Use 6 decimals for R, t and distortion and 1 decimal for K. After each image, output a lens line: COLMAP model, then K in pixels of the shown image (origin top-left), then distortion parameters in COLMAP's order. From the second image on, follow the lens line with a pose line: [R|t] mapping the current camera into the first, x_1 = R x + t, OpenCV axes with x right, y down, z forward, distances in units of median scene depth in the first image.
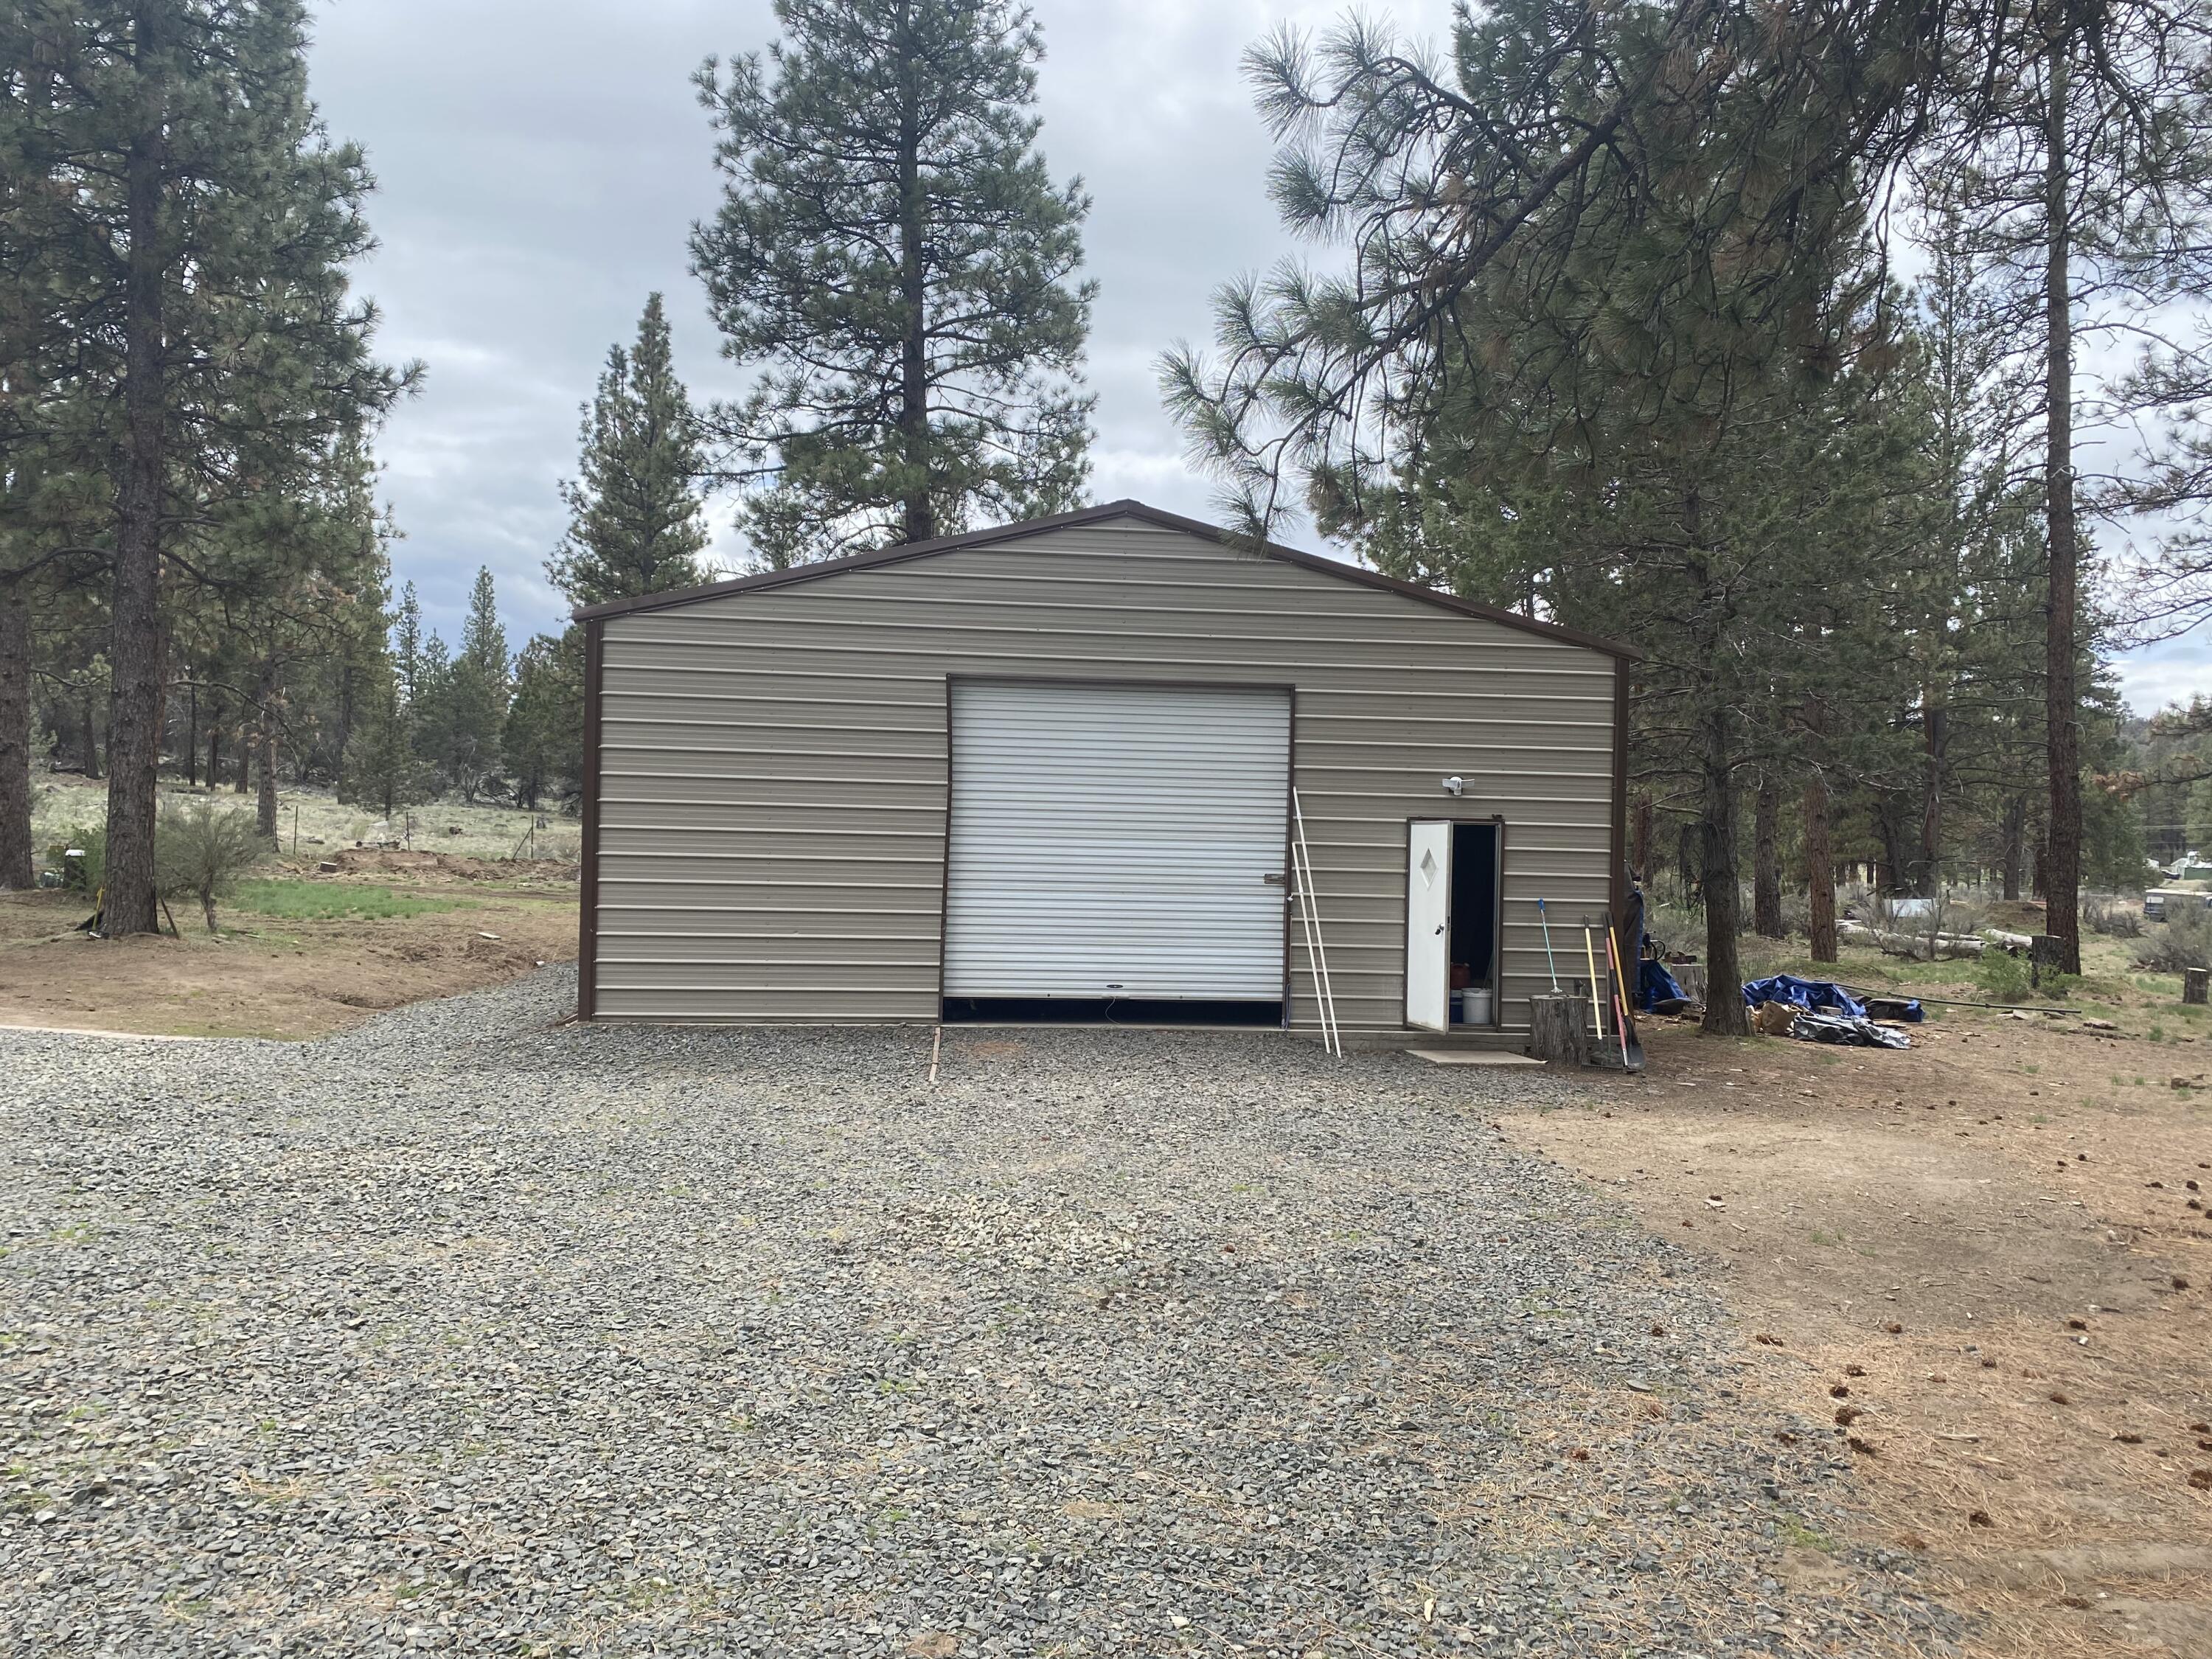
lens RADIAL K [[1678.9, 0, 1099.3], [0, 1678.9, 837.3], [0, 0, 1]] dist [0.010492, -0.001574]
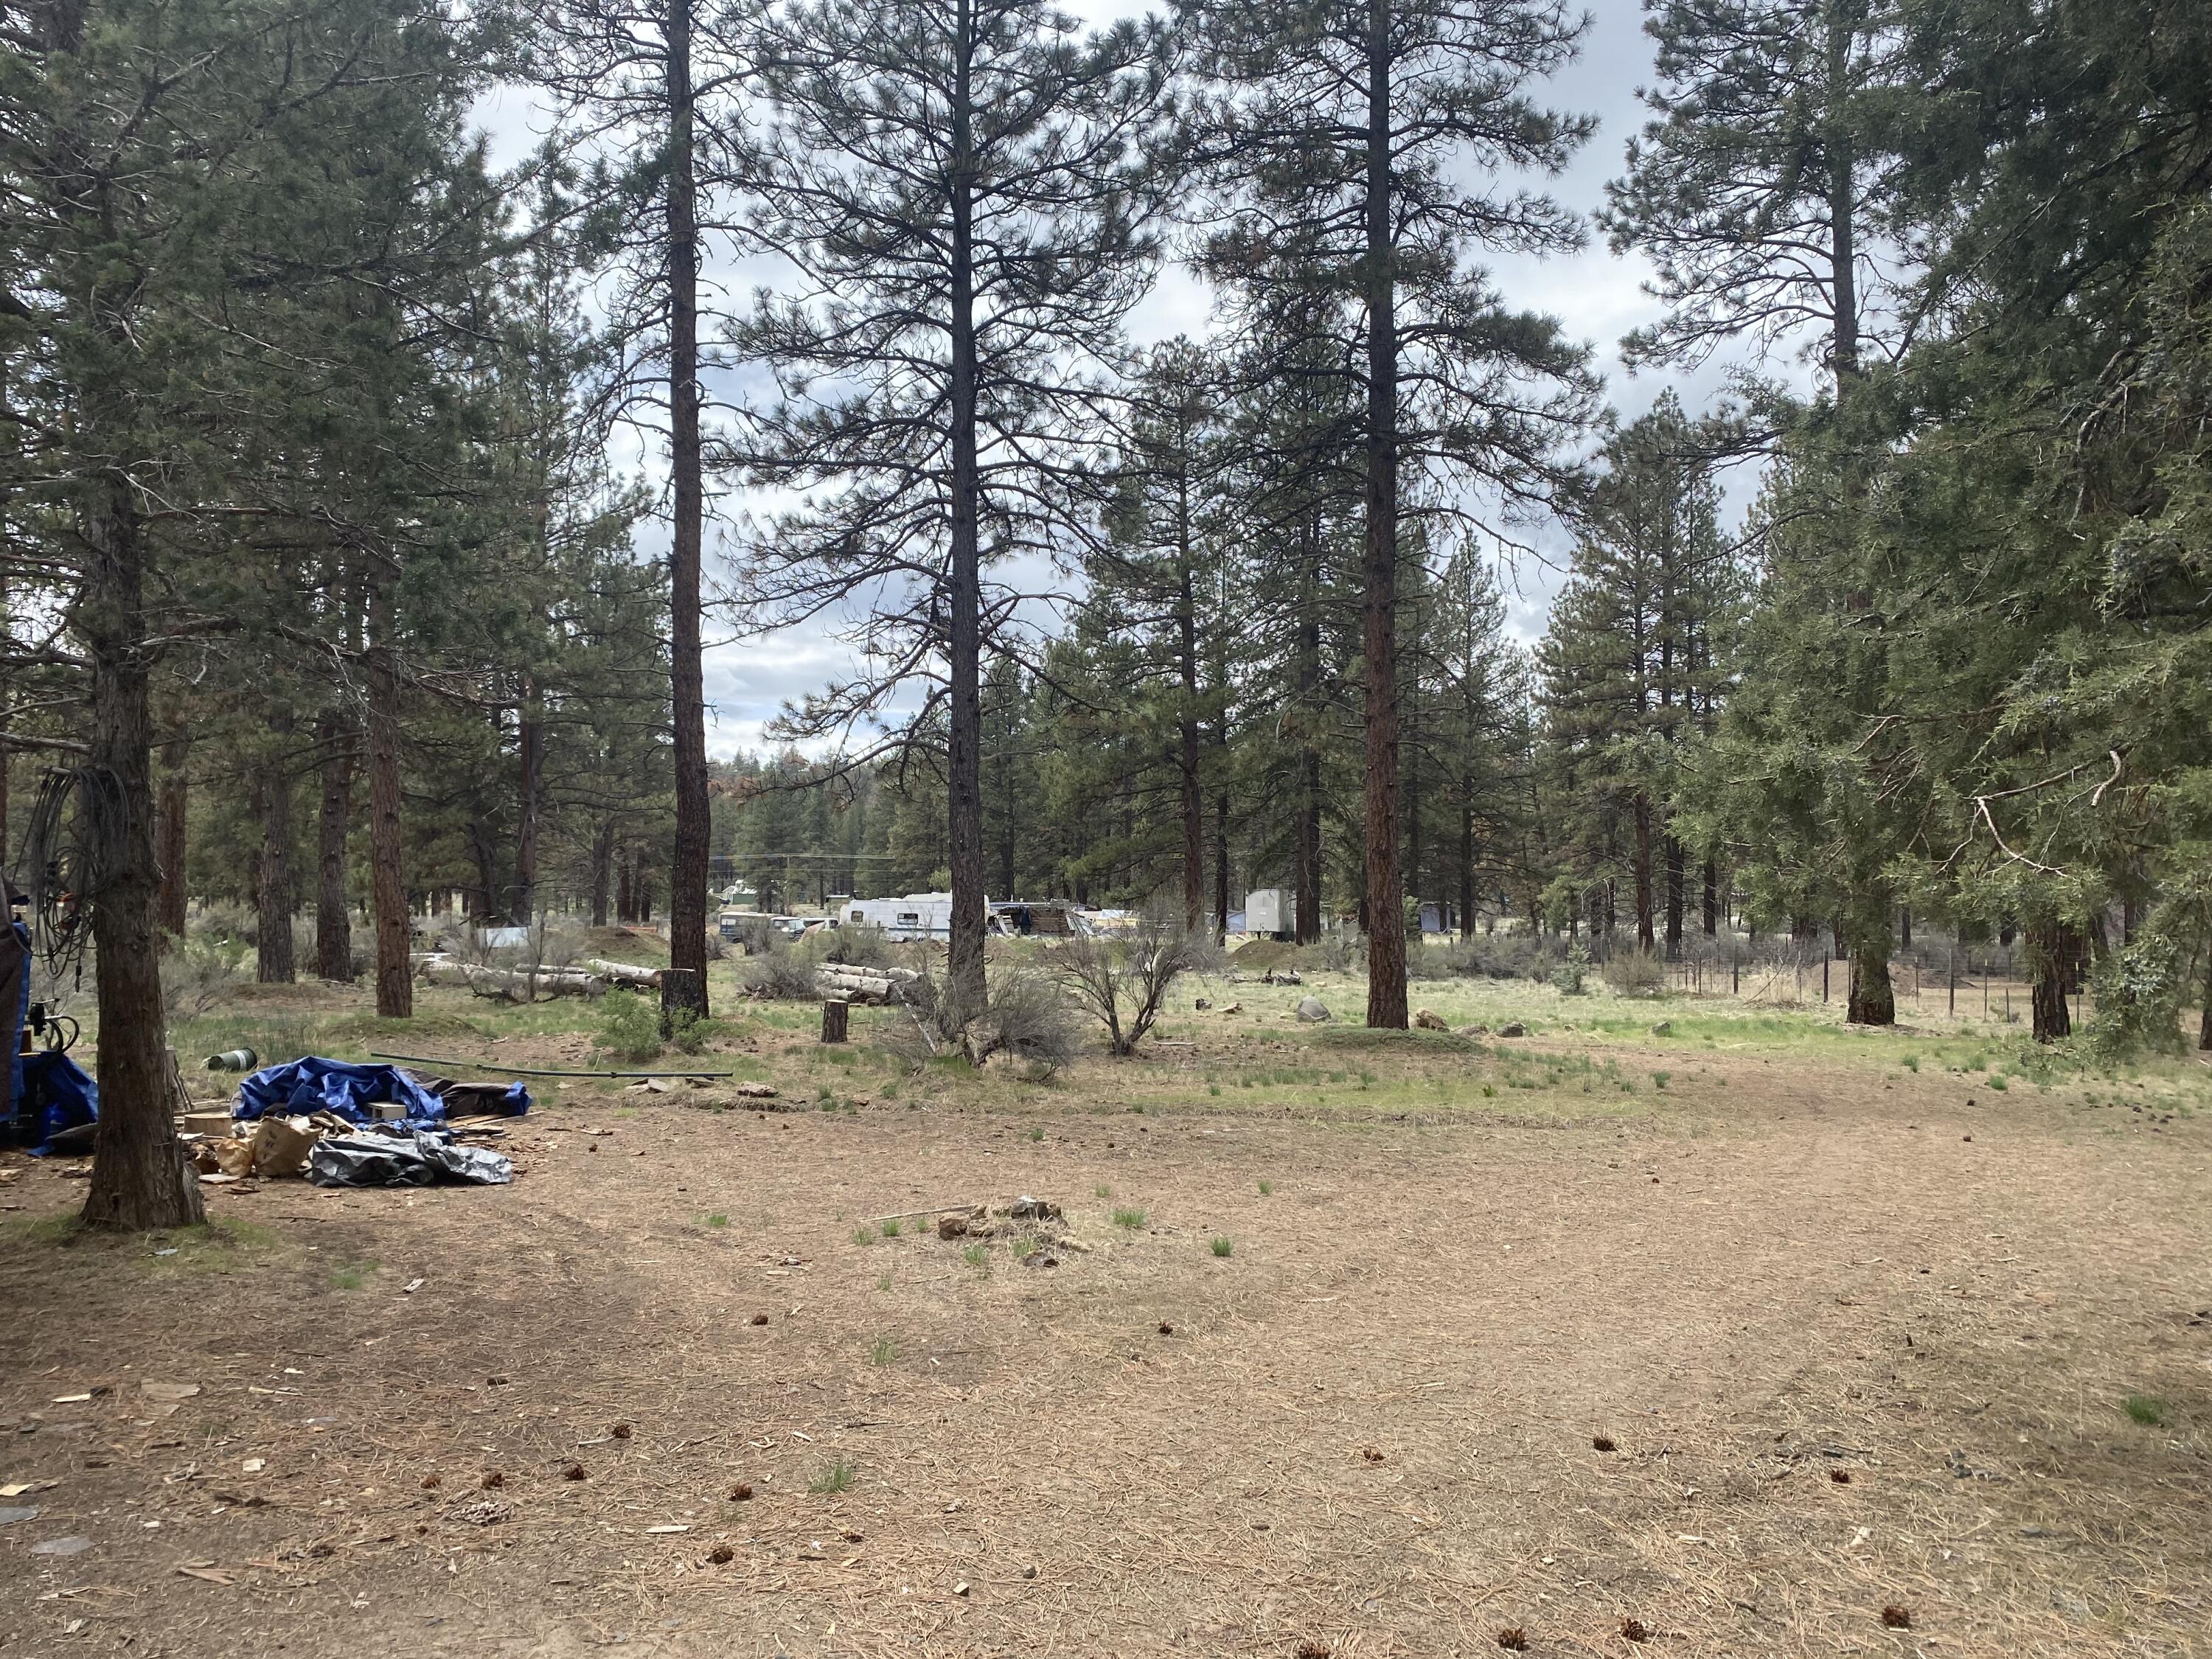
lens RADIAL K [[1678.9, 0, 1099.8], [0, 1678.9, 840.4], [0, 0, 1]] dist [0.010492, -0.001574]
pose [[0.704112, 0.010539, 0.710010, 0.120405], [0.001585, 0.999864, -0.016413, 0.009868], [-0.710087, 0.012682, 0.704000, 0.254147]]
